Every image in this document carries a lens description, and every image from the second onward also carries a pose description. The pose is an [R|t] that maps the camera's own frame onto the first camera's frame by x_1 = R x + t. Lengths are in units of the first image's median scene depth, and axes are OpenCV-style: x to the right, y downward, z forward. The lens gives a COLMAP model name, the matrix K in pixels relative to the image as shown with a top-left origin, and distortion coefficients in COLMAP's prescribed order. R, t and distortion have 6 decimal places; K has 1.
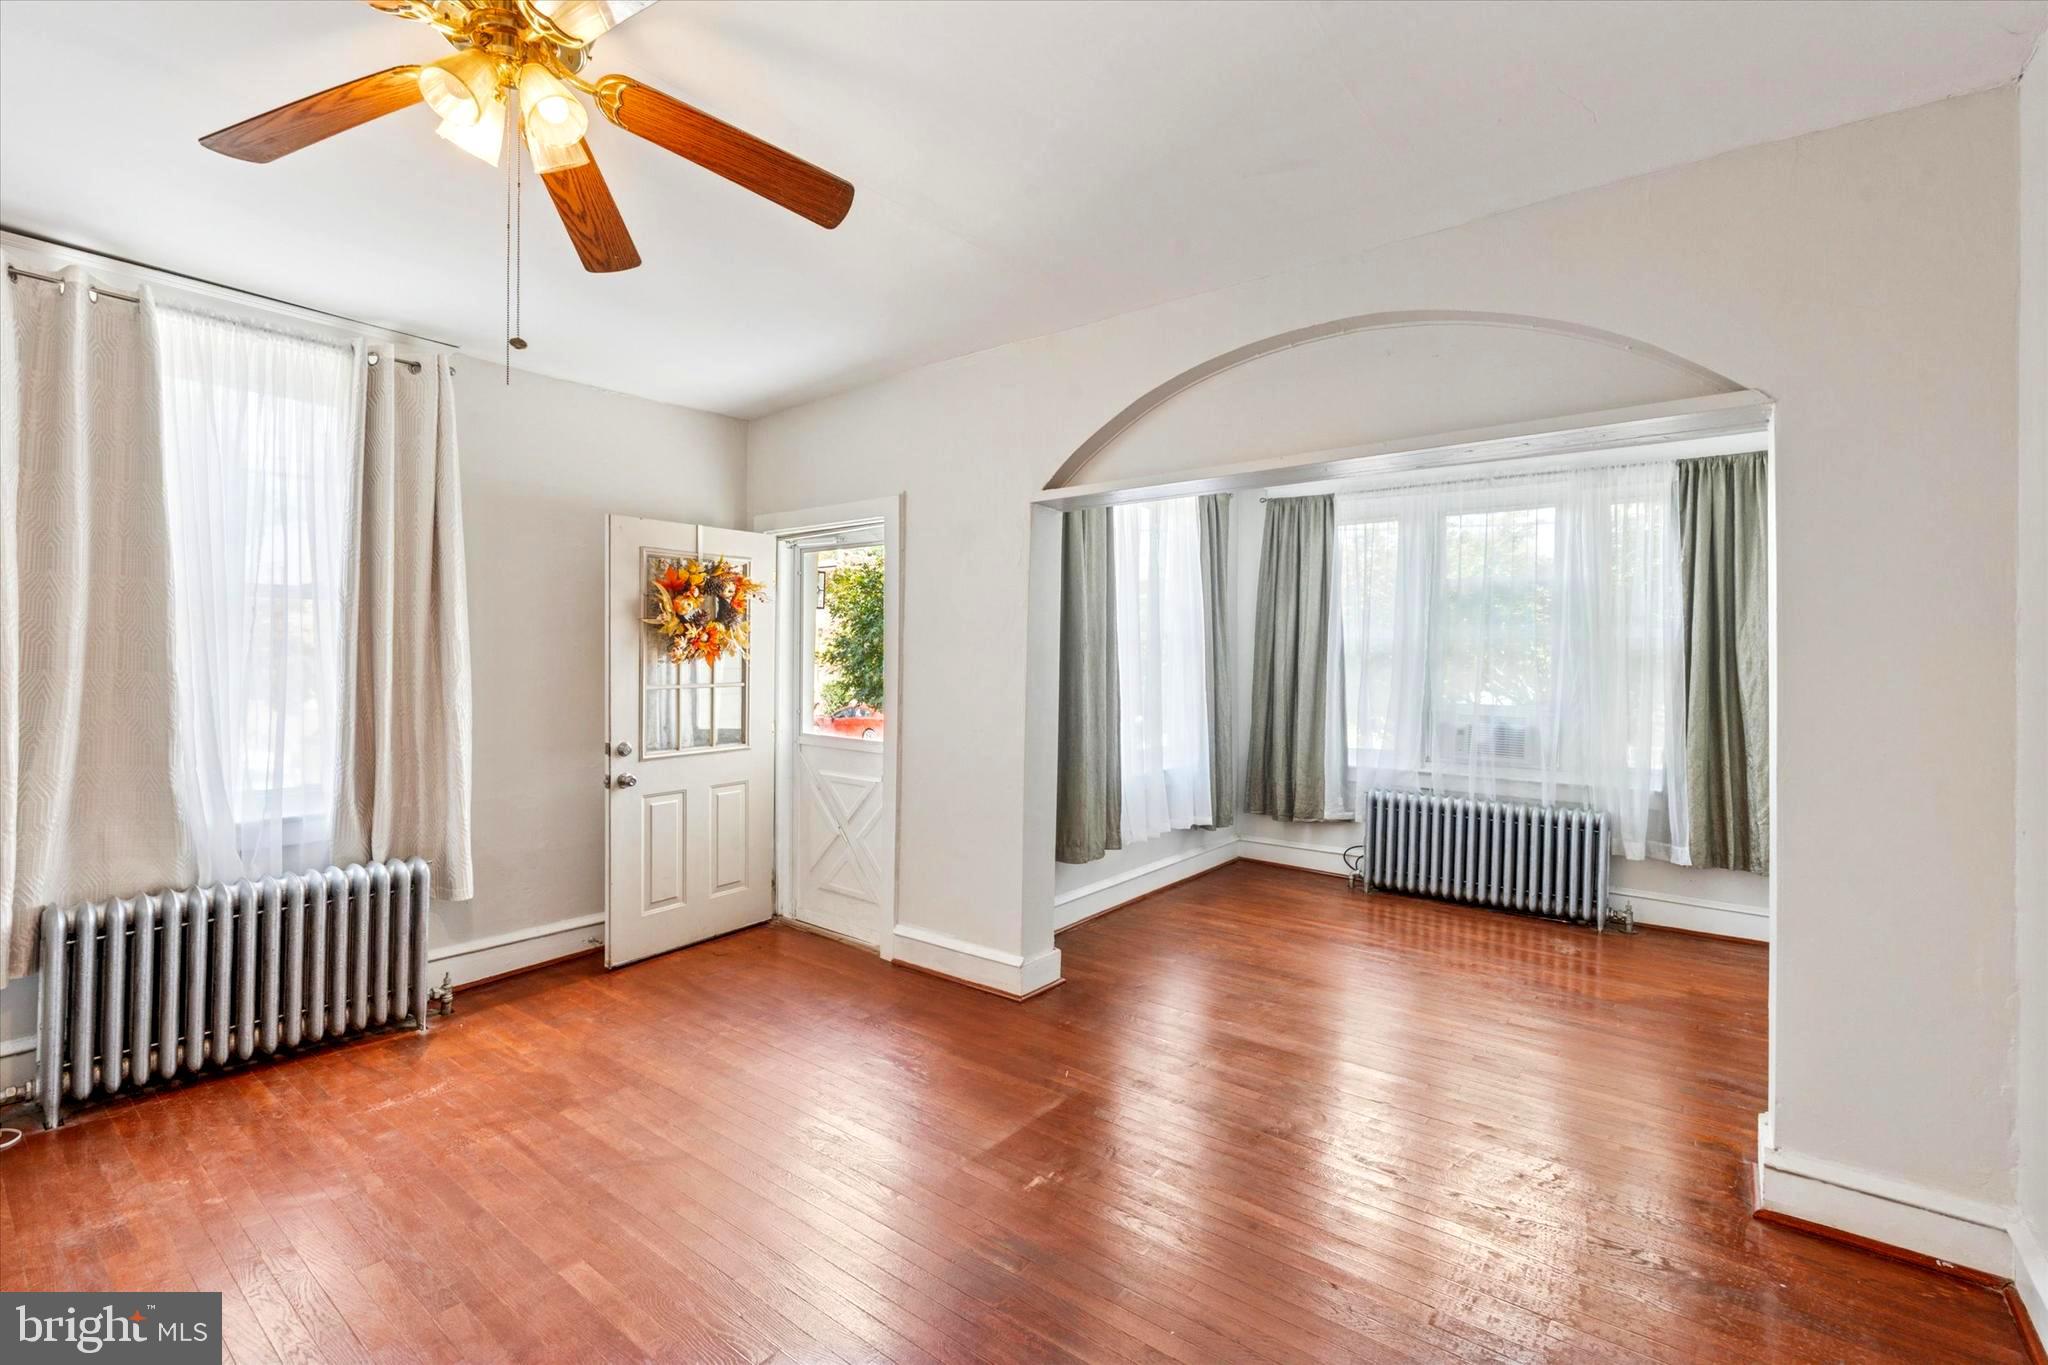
lens RADIAL K [[898.8, 0, 1029.0], [0, 898.8, 686.5], [0, 0, 1]] dist [-0.003550, -0.000408]
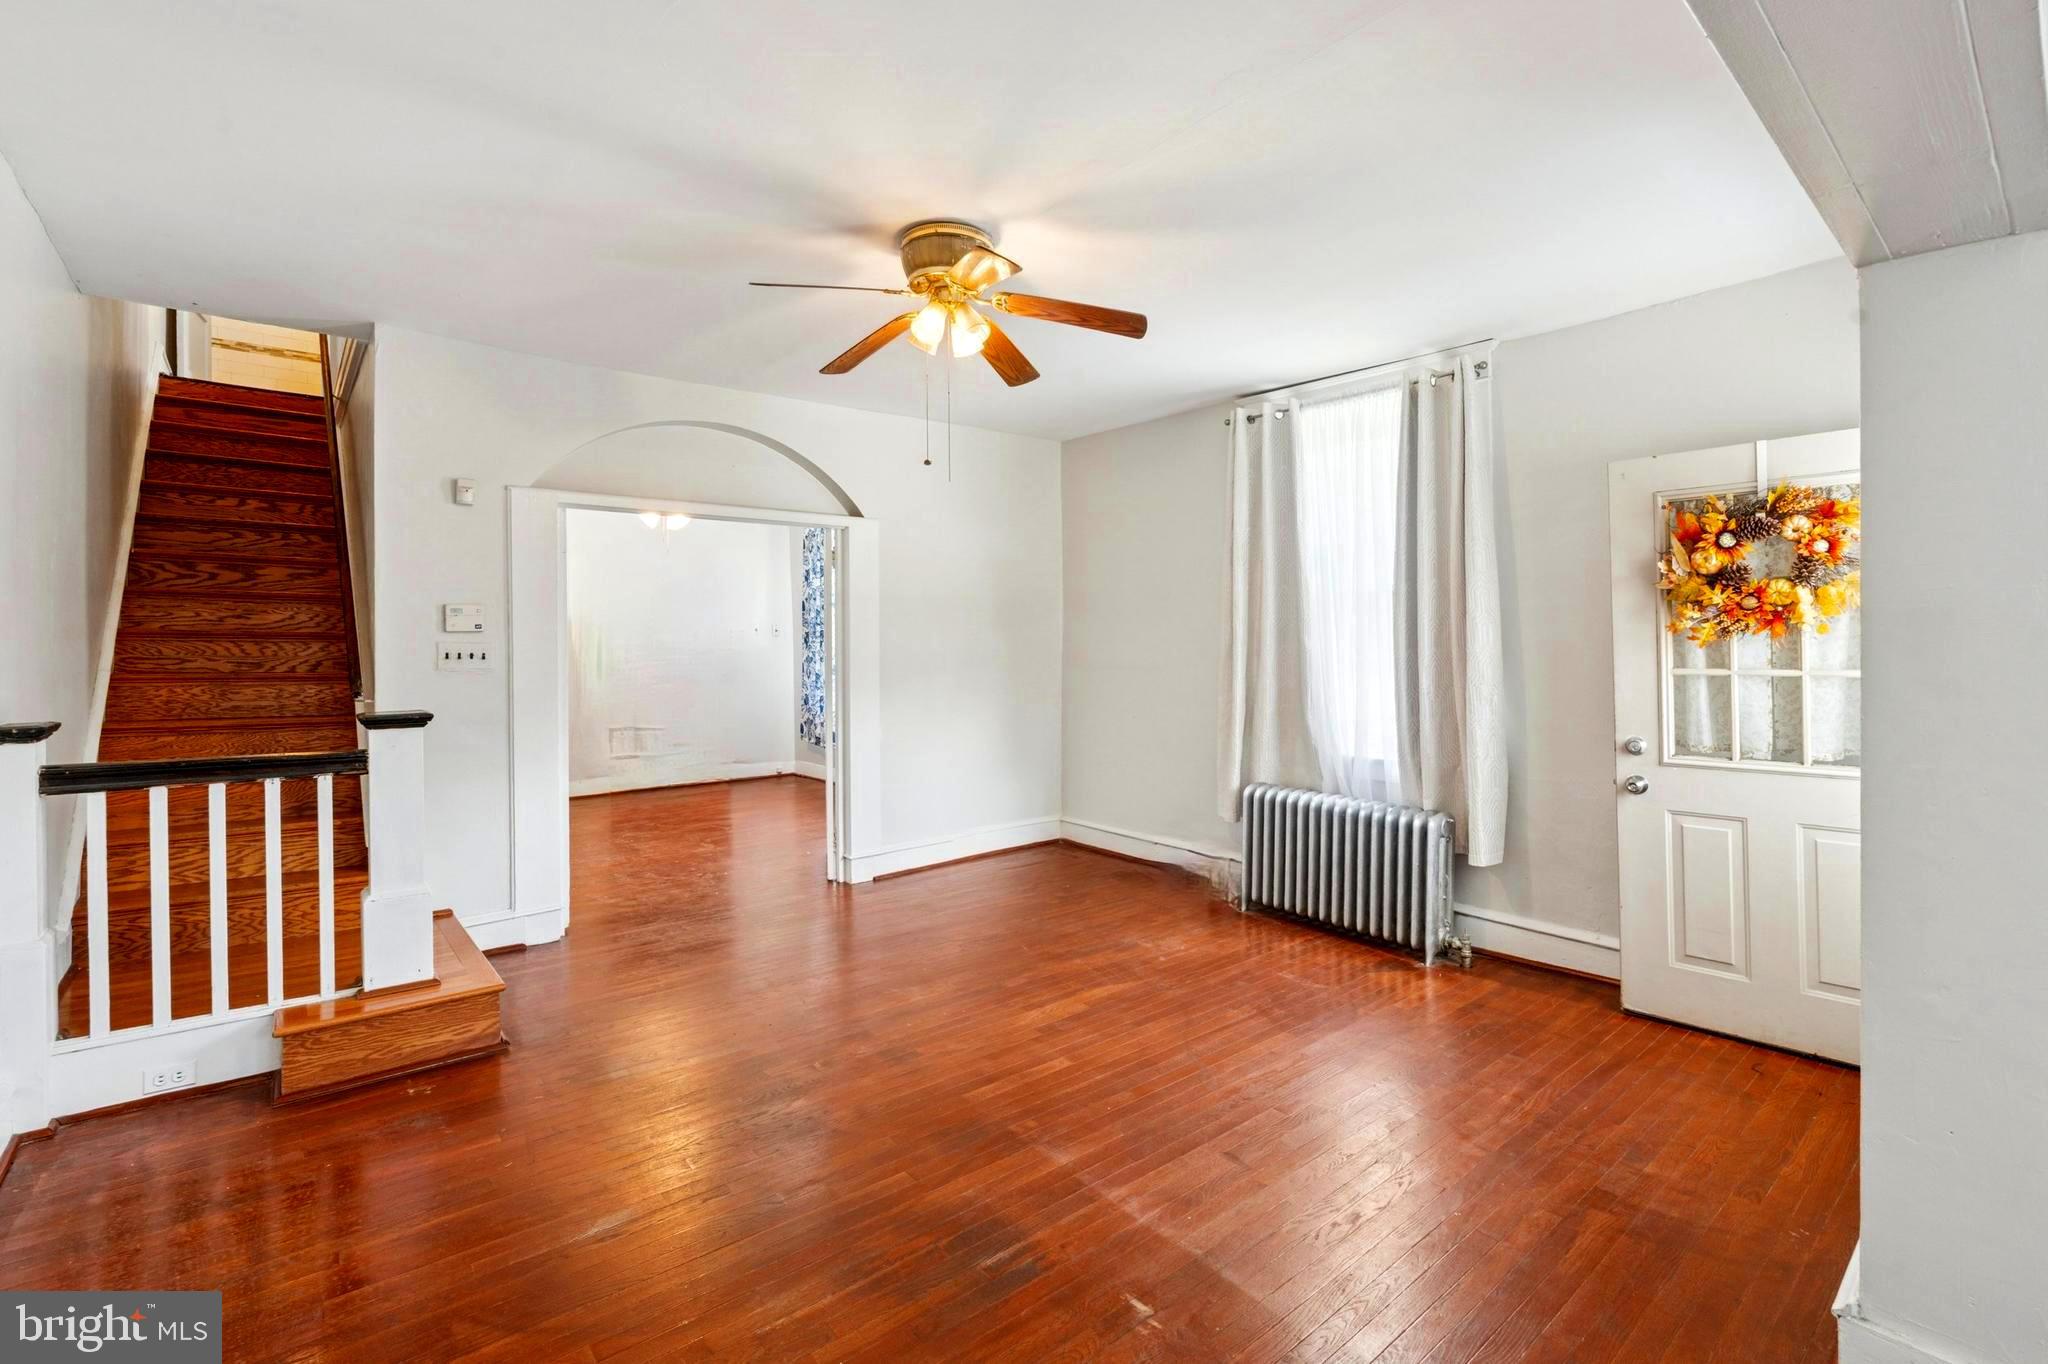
lens RADIAL K [[909.4, 0, 1019.5], [0, 909.4, 652.4], [0, 0, 1]] dist [-0.003031, -0.000039]
pose [[-0.218941, 0.005856, -0.975721, 0.389744], [-0.029564, 0.999483, 0.012633, -0.007243], [0.975290, 0.031612, -0.218655, 0.523604]]
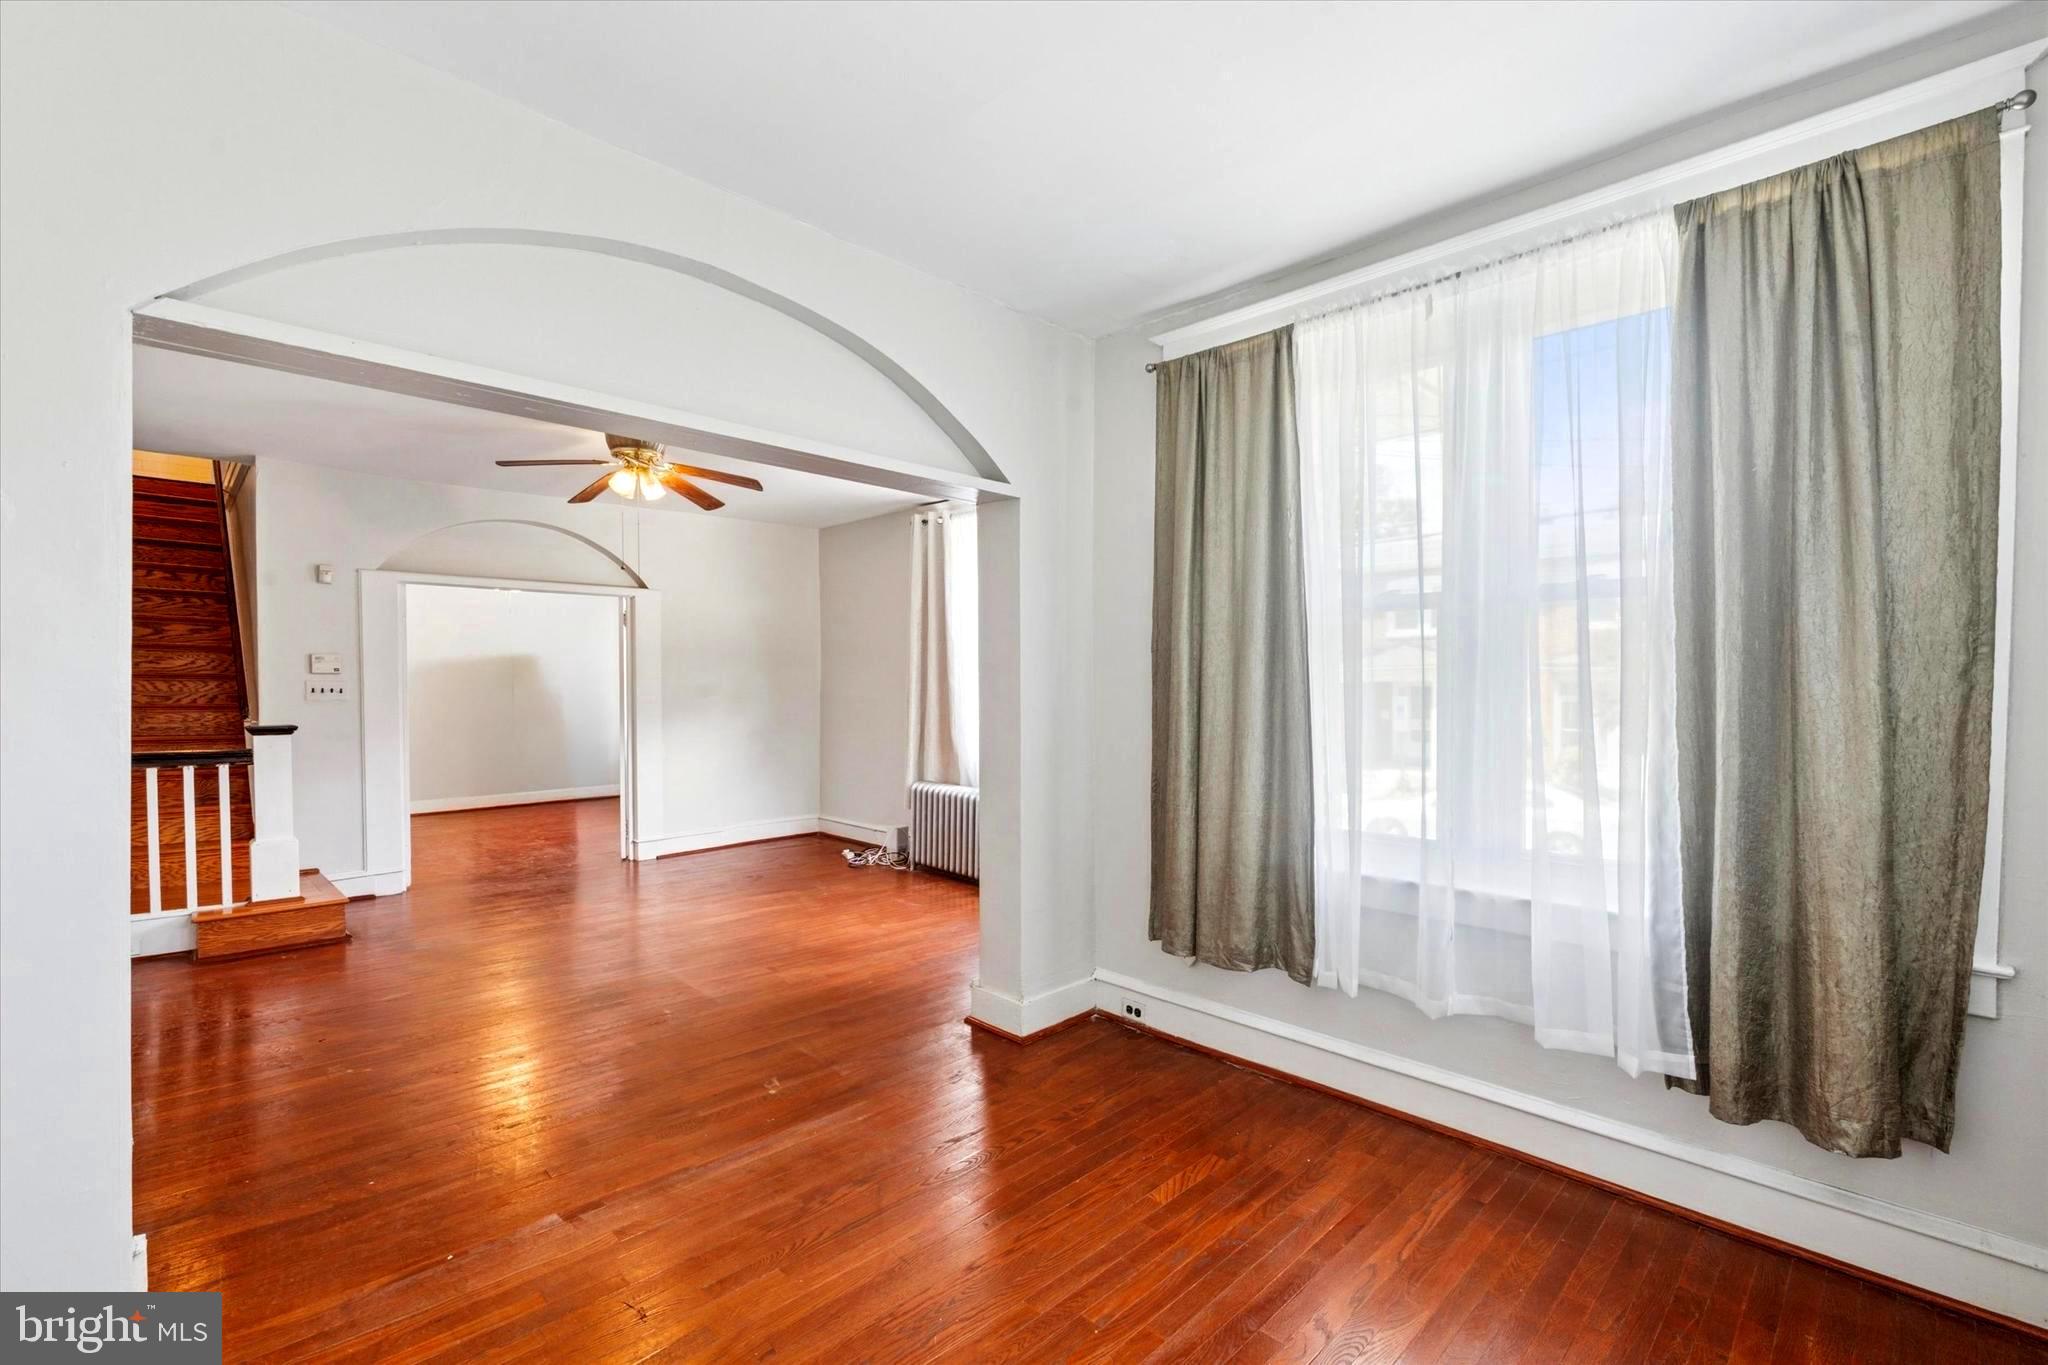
lens RADIAL K [[893.2, 0, 1018.3], [0, 893.2, 708.4], [0, 0, 1]] dist [-0.001625, -0.000172]
pose [[-0.137966, 0.019675, -0.990242, 0.708514], [-0.029678, 0.999272, 0.023989, -0.009501], [0.989992, 0.032698, -0.137281, 0.890256]]
